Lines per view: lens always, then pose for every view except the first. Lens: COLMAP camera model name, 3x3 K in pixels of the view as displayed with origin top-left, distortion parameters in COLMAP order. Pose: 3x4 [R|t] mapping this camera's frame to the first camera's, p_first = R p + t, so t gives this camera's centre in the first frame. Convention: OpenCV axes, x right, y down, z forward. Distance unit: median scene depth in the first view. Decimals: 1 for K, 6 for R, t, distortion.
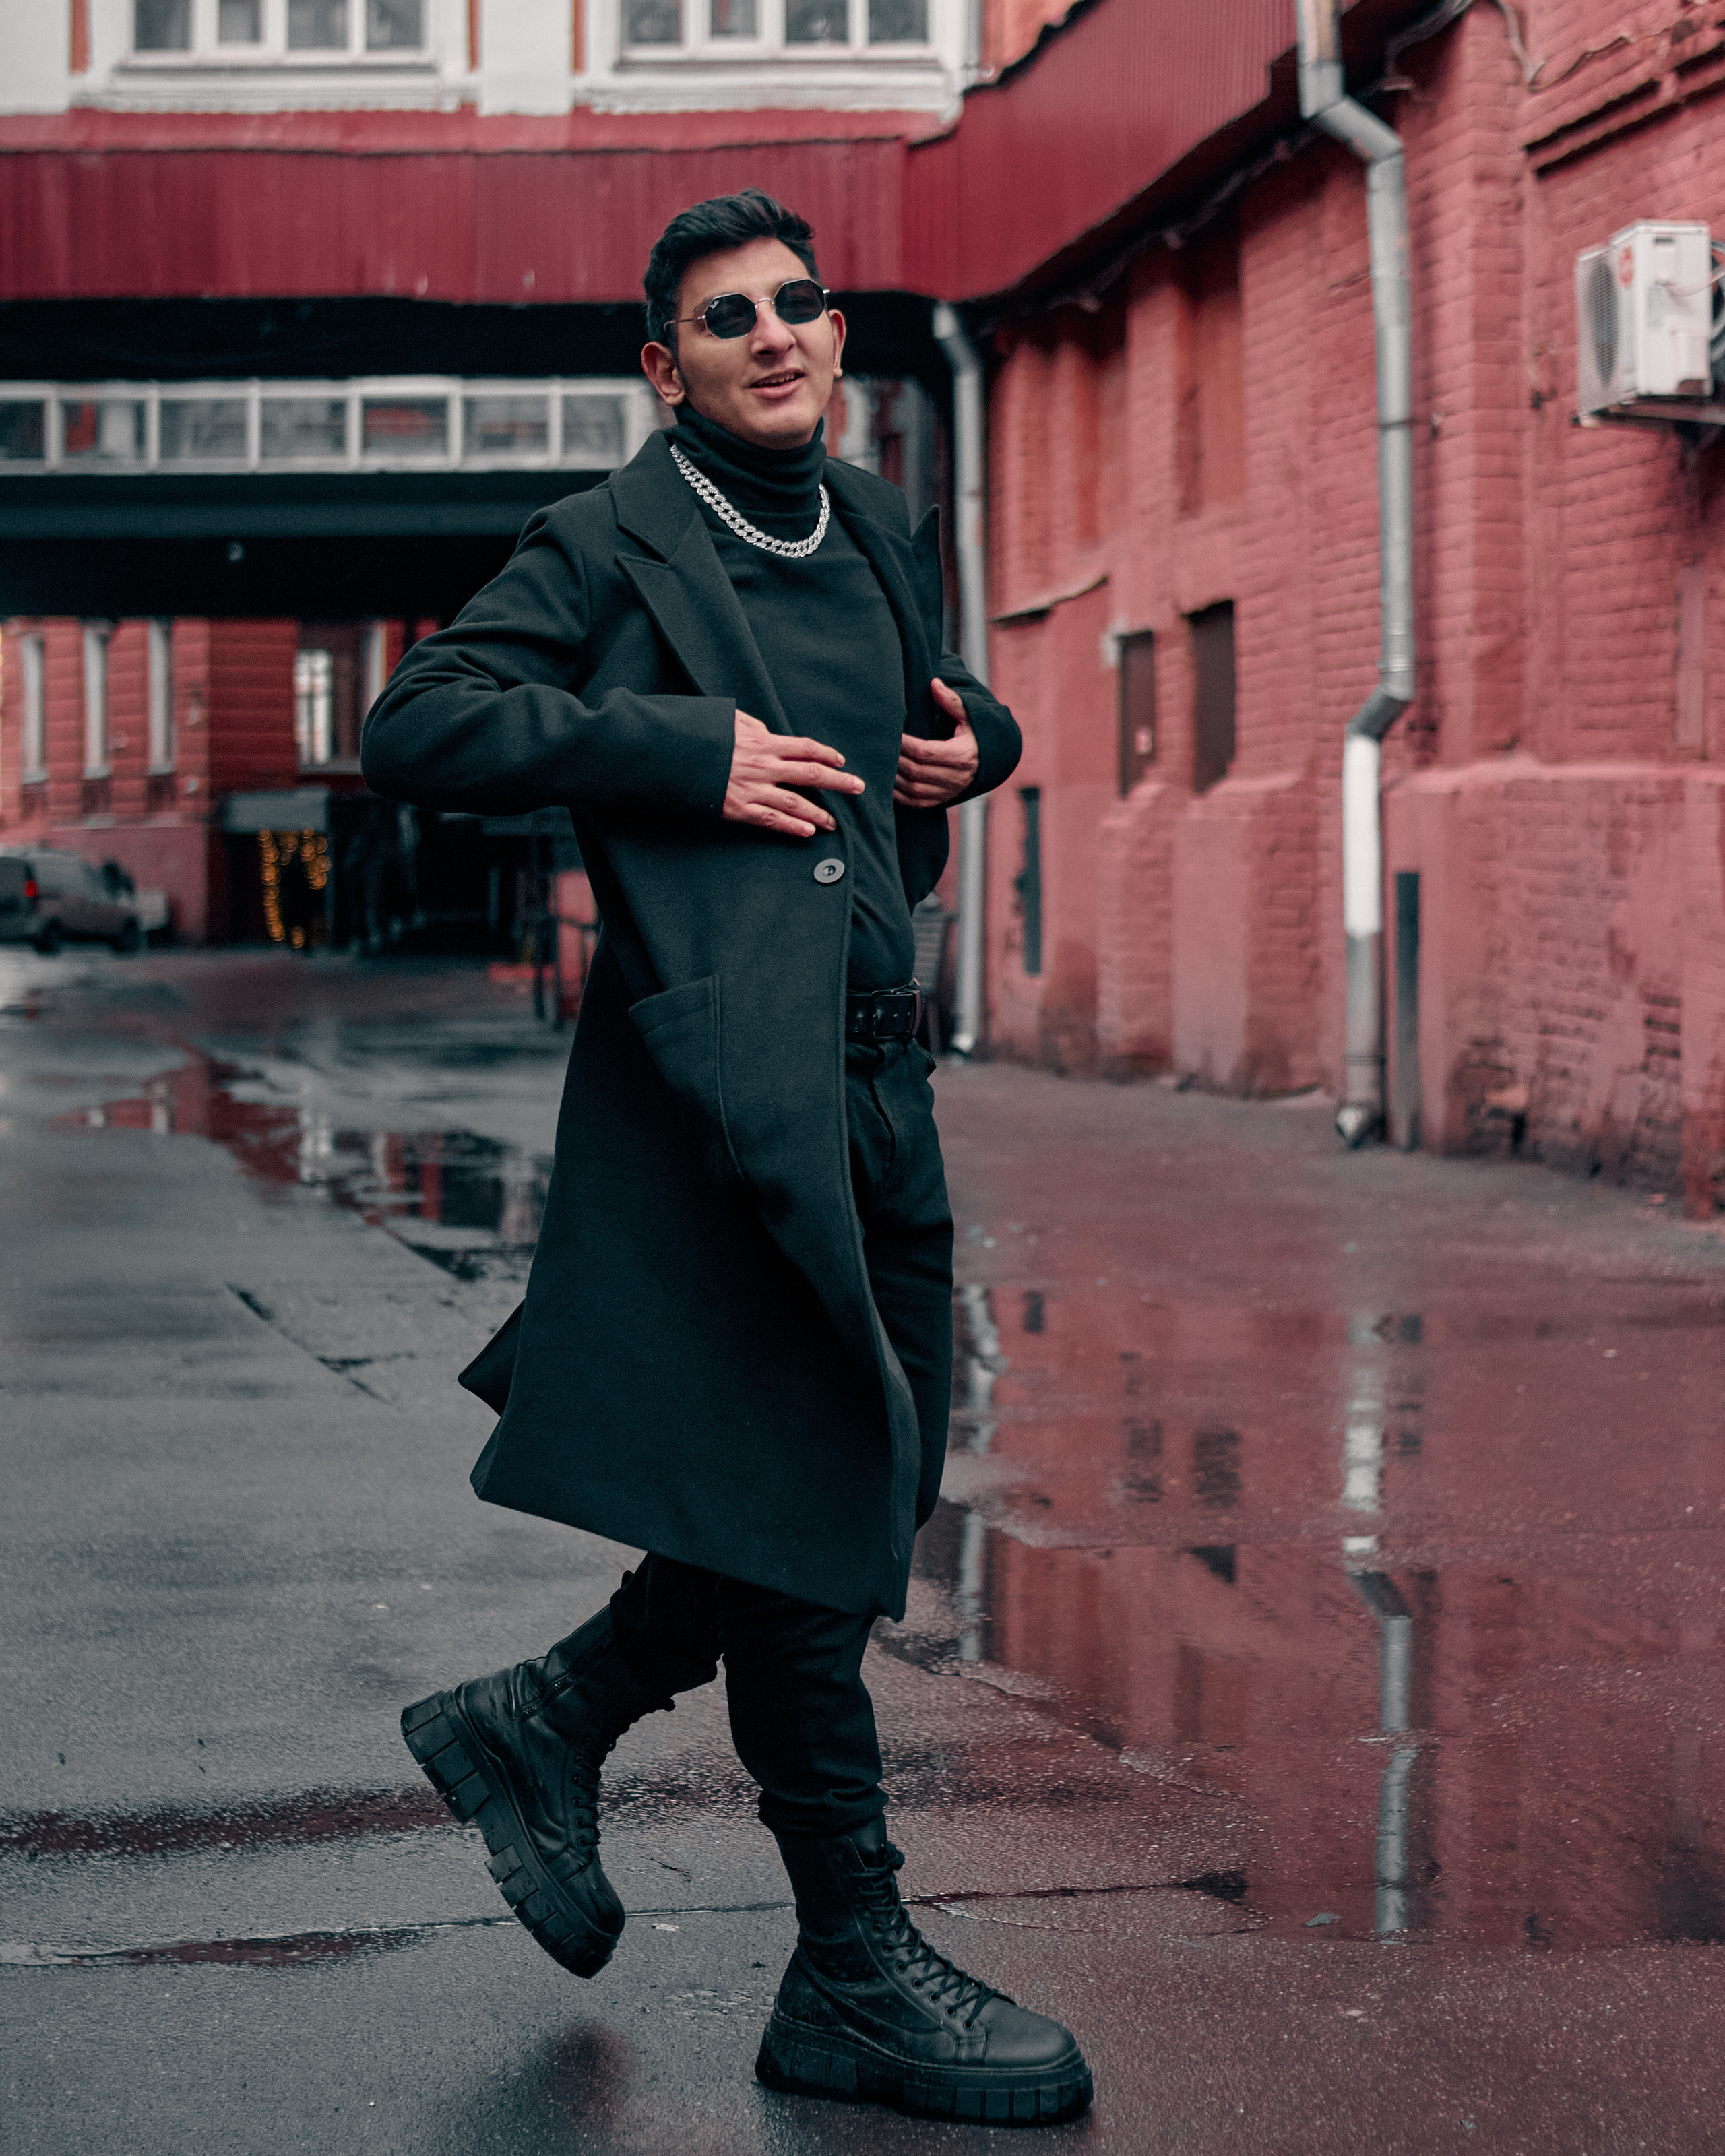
lens RADIAL K [[3767.0, 0, 859.3], [0, 3767.0, 977.1], [0, 0, 1]] dist [-0.185288, 0.179805]
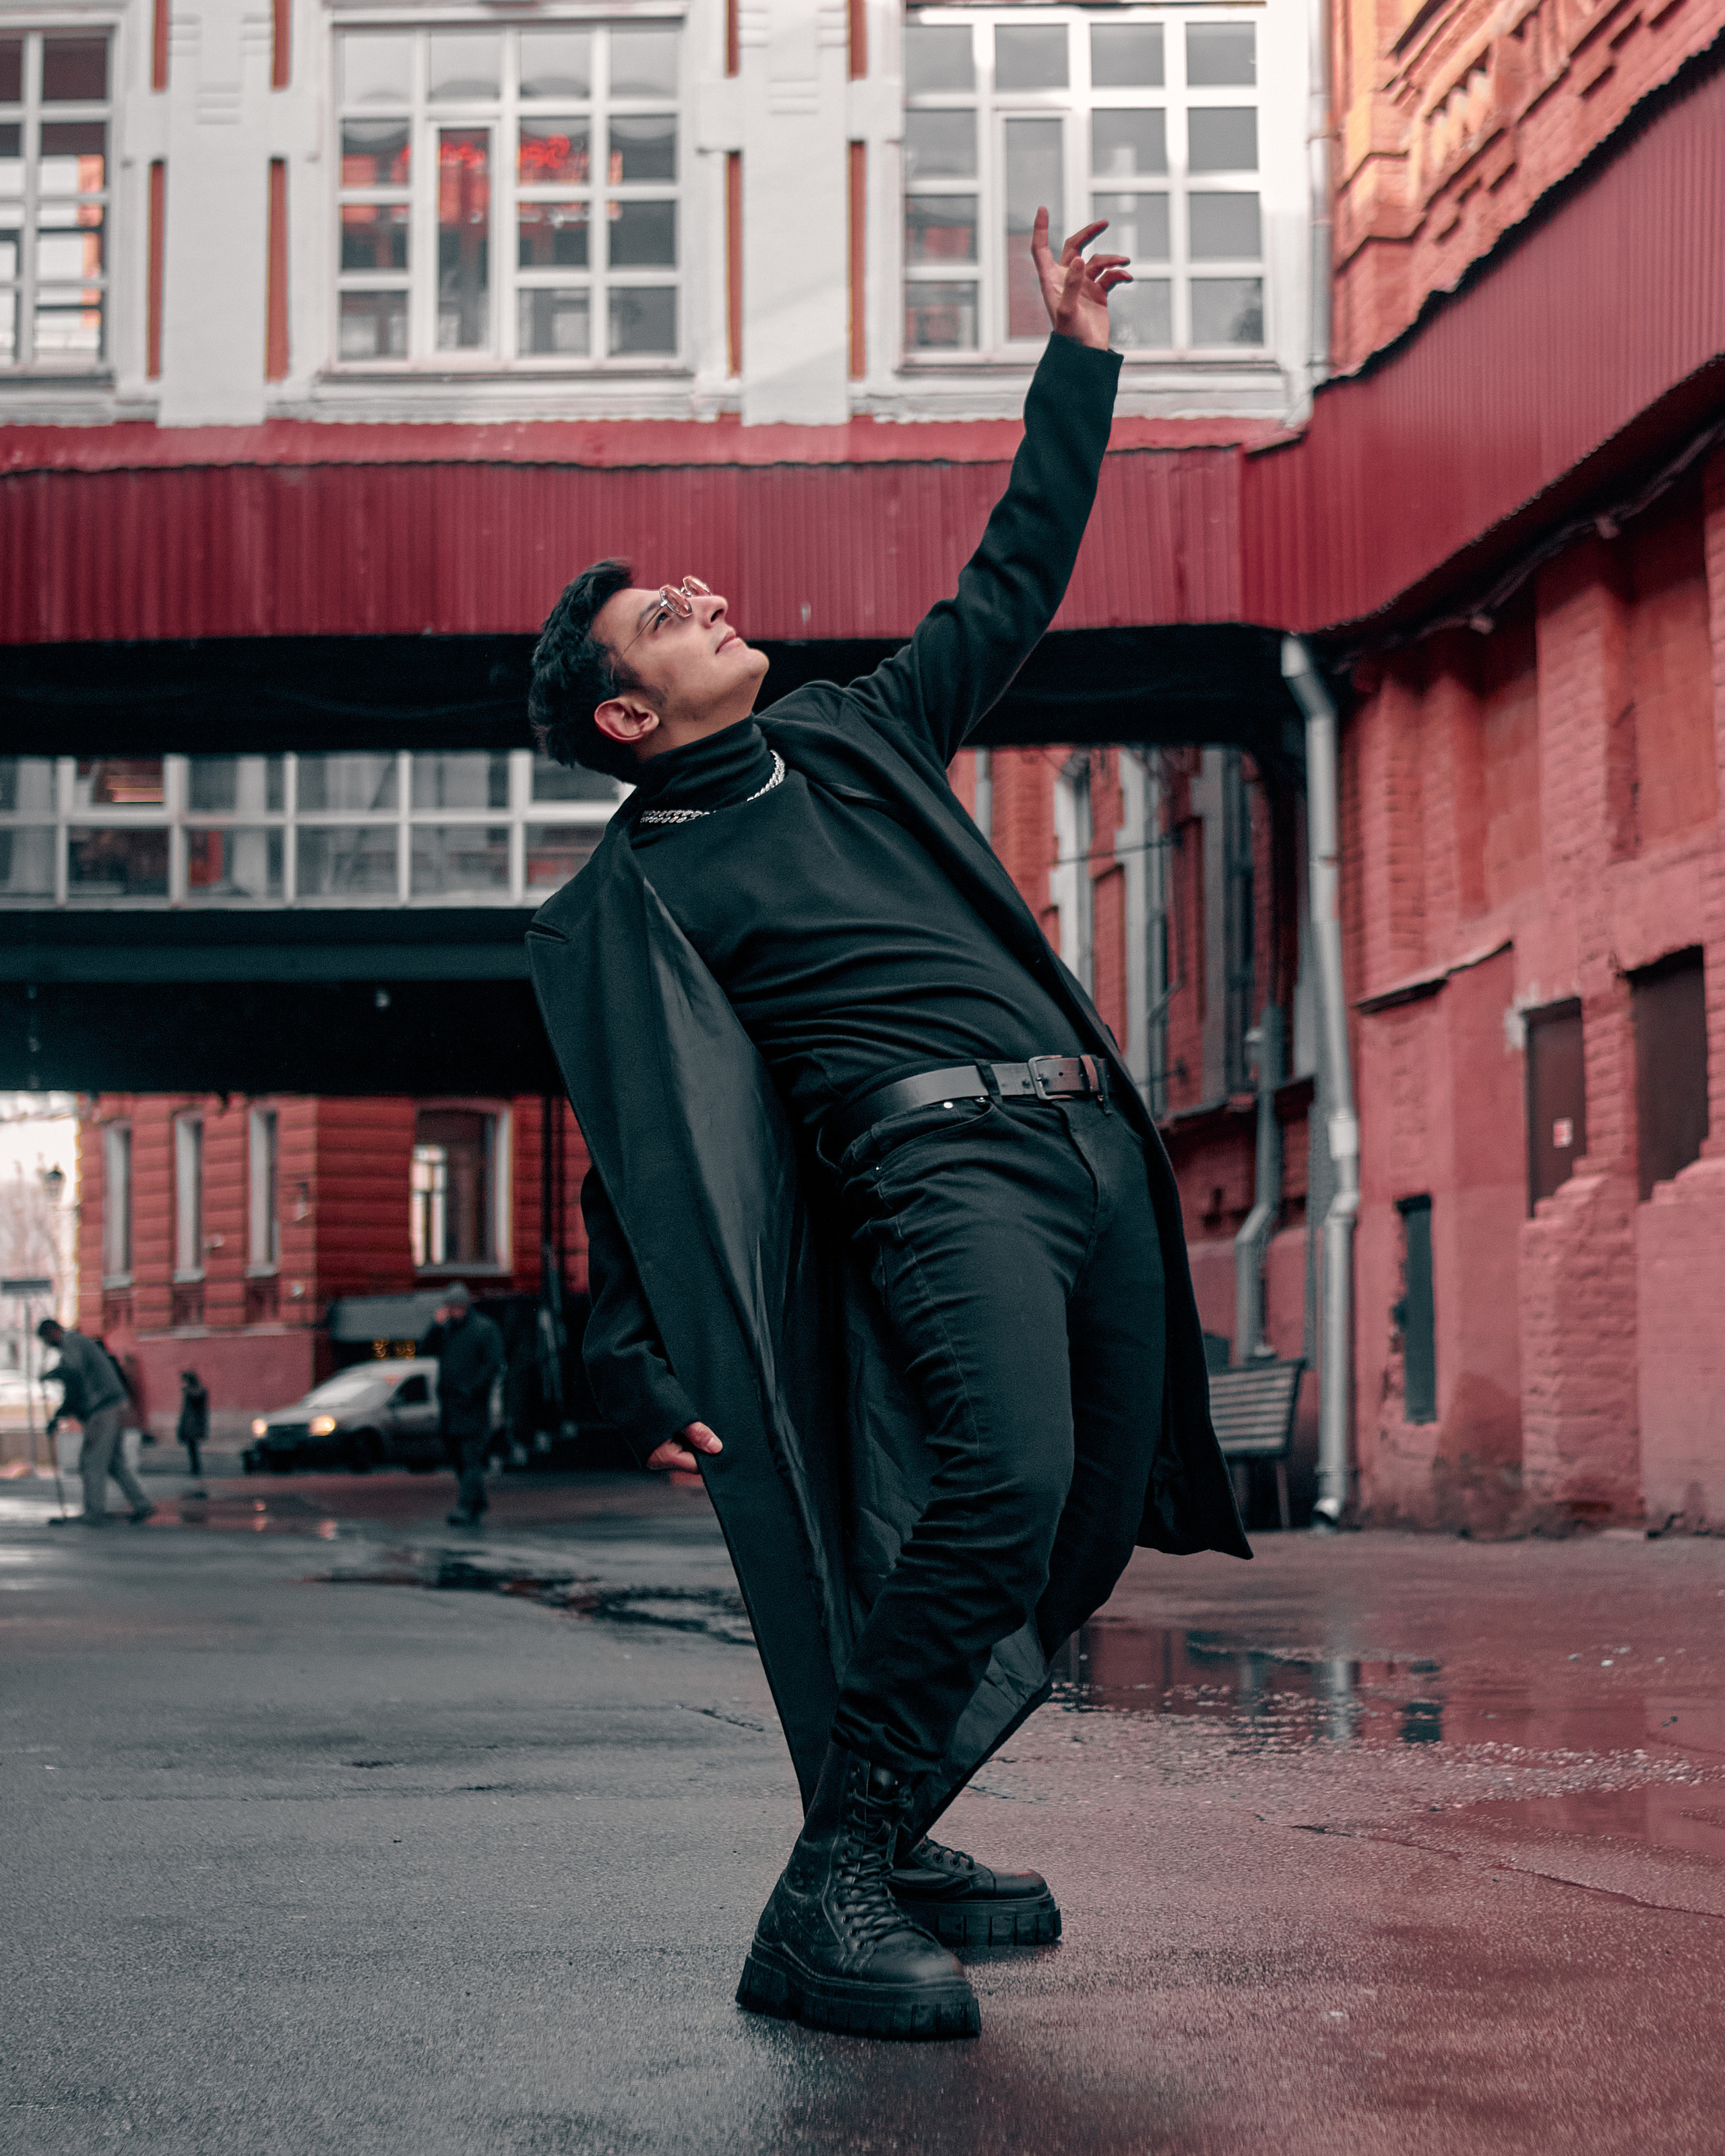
lens RADIAL K [[4147.9, 0, 857.5], [0, 4147.9, 1038.2], [0, 0, 1]] dist [-0.169251, 0.133964]
pose [[0.999439, -0.006966, -0.032770, -0.048759], [0.003067, 0.993059, -0.117579, 0.022678], [0.033362, 0.117412, 0.992523, 0.075760]]
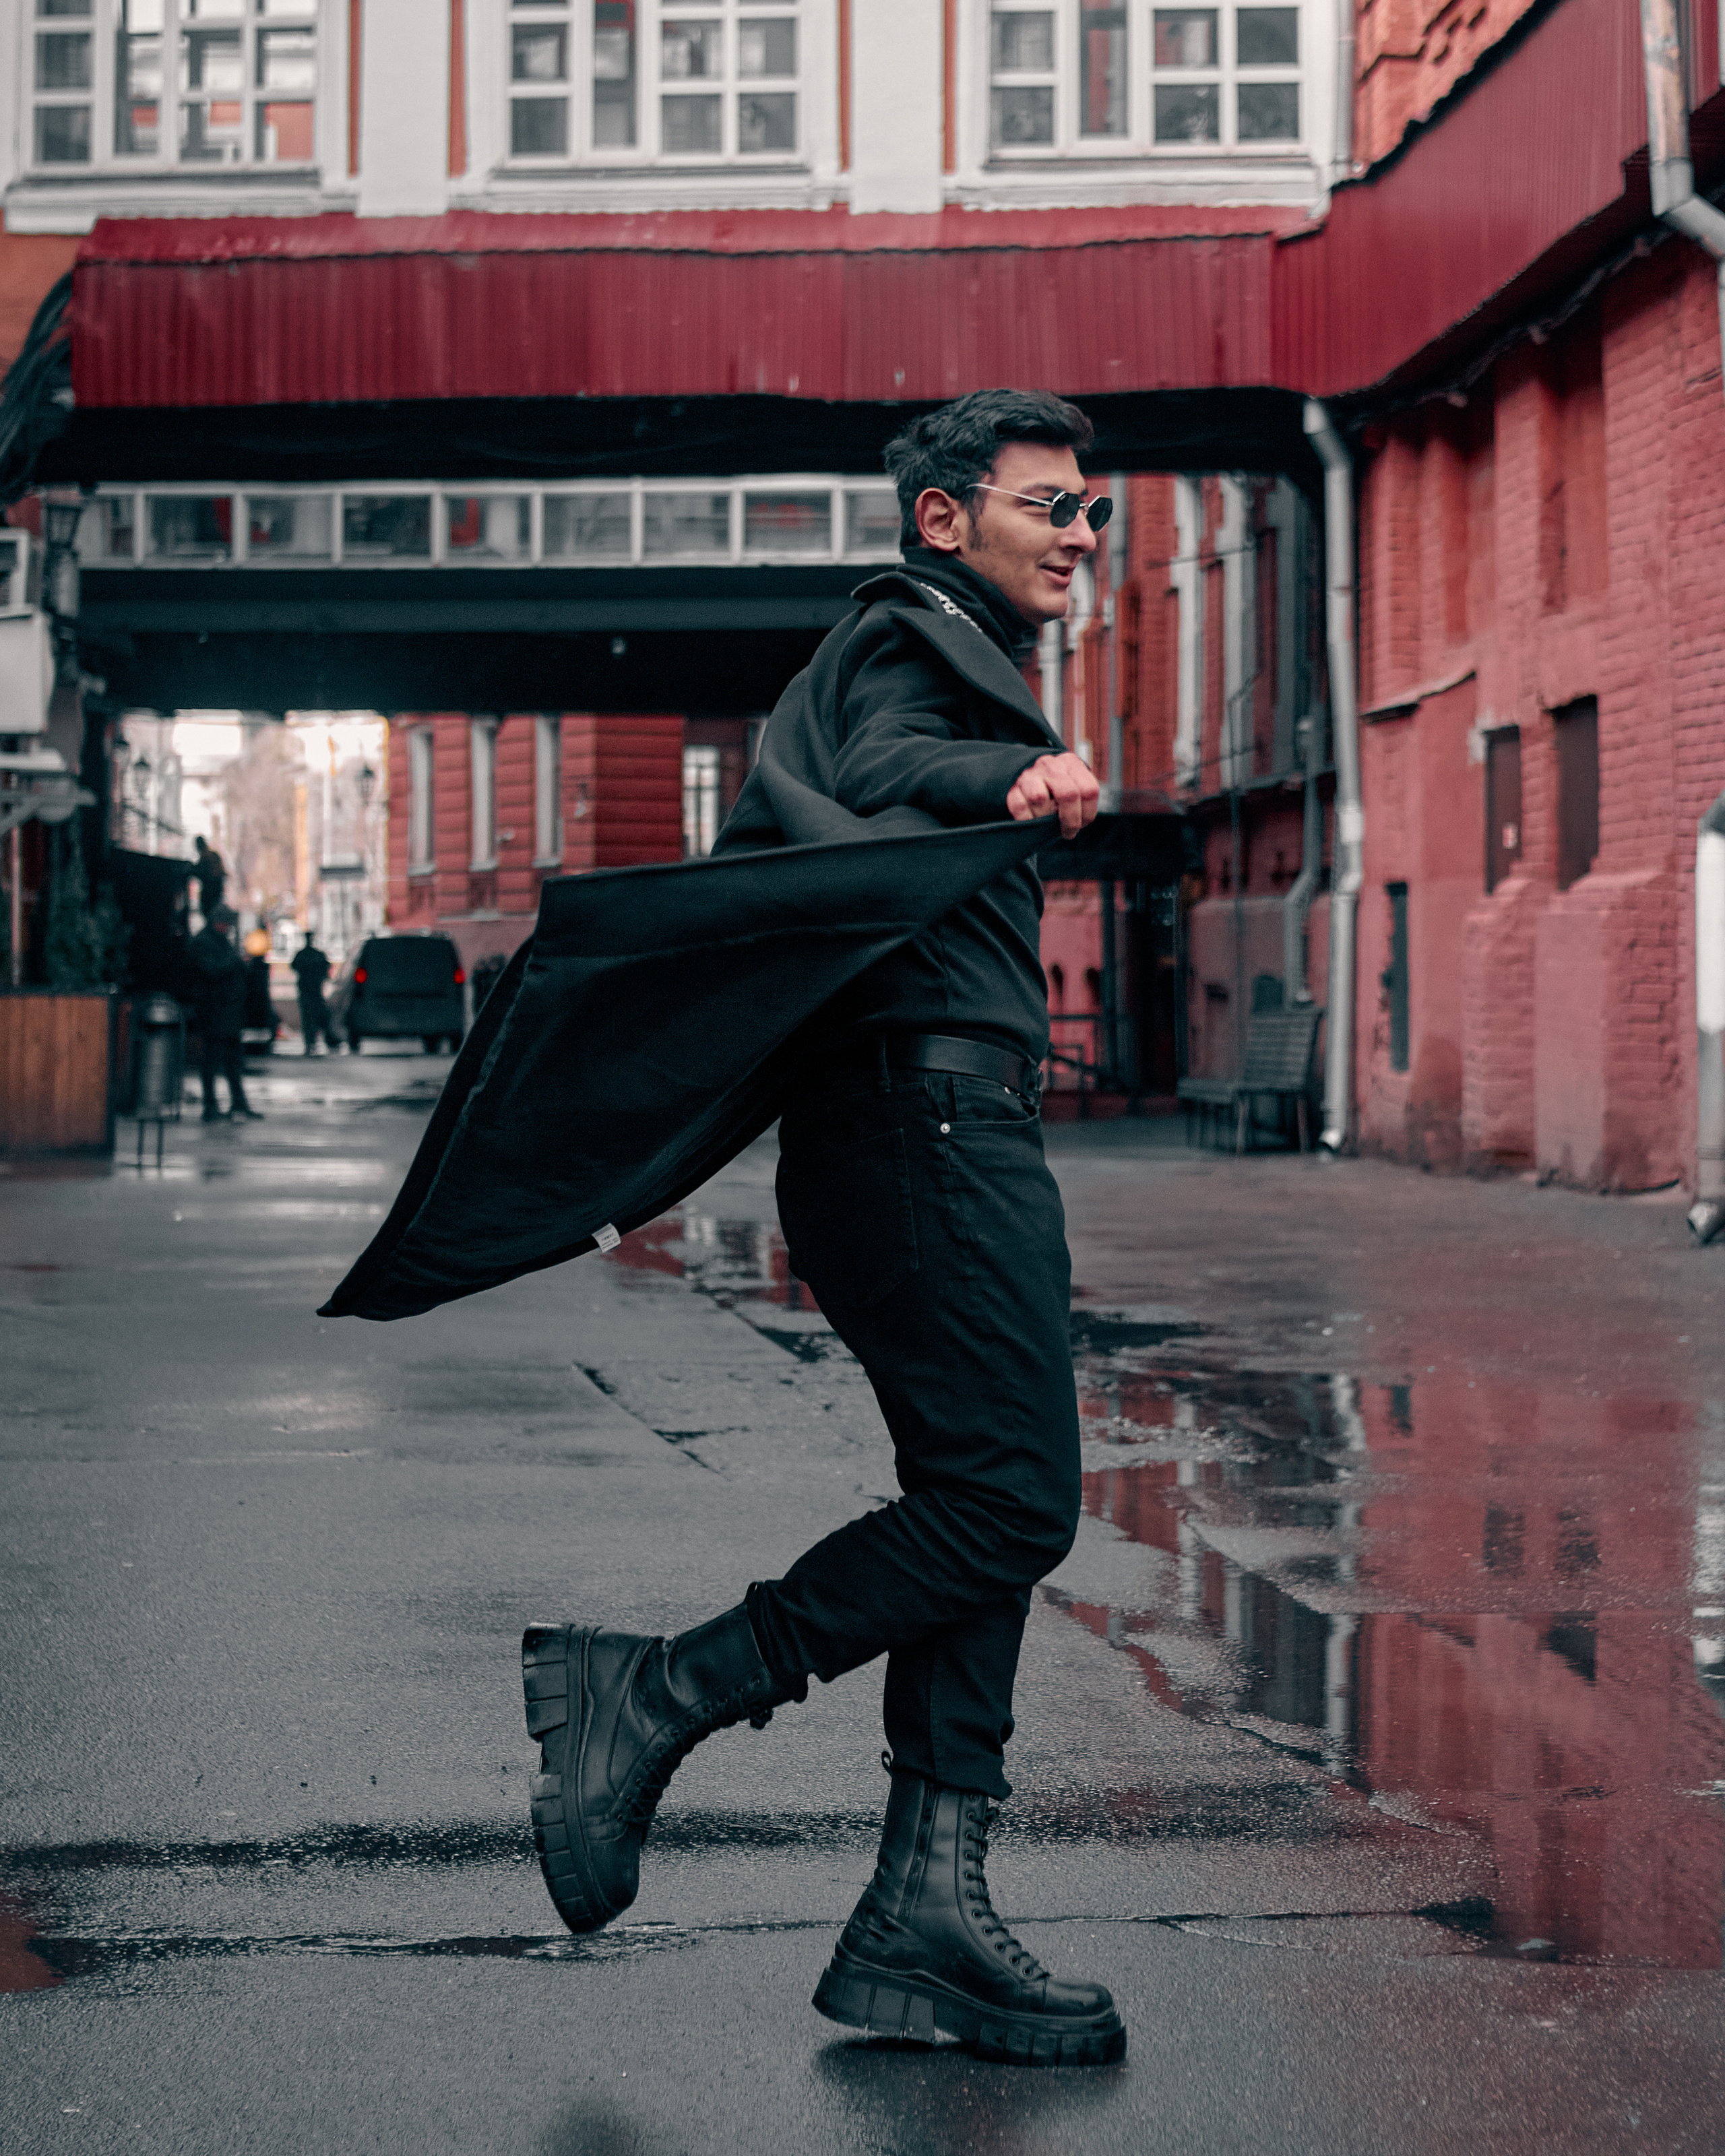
lens RADIAL K [[3817.8, 0, 890.9], [0, 3817.8, 992.1], [0, 0, 1]] dist [-0.179939, 0.122477]
pose [[0.995432, 0.004267, -0.095378, 0.007996], [-0.006349, 0.999748, -0.021528, 0.001150], [0.095262, 0.022036, 0.995208, -0.016791]]
